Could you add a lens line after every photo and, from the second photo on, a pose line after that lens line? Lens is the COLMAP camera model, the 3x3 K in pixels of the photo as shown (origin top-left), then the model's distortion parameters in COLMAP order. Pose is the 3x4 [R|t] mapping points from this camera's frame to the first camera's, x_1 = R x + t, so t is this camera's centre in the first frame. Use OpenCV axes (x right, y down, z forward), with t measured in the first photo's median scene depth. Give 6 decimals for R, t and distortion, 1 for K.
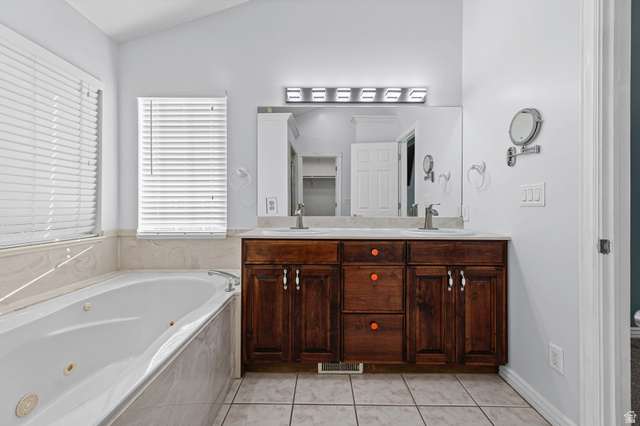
lens RADIAL K [[258.6, 0, 319.1], [0, 258.6, 208.8], [0, 0, 1]] dist [0.001469, 0.000136]
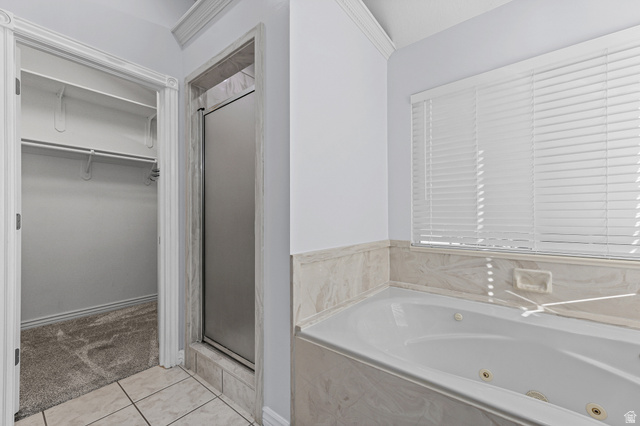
lens RADIAL K [[265.0, 0, 322.1], [0, 265.0, 214.9], [0, 0, 1]] dist [0.012608, -0.000163]
pose [[-0.612297, -0.002978, -0.790623, 0.237650], [0.002556, 0.999980, -0.005747, -0.010962], [0.790624, -0.005540, -0.612277, 0.767745]]
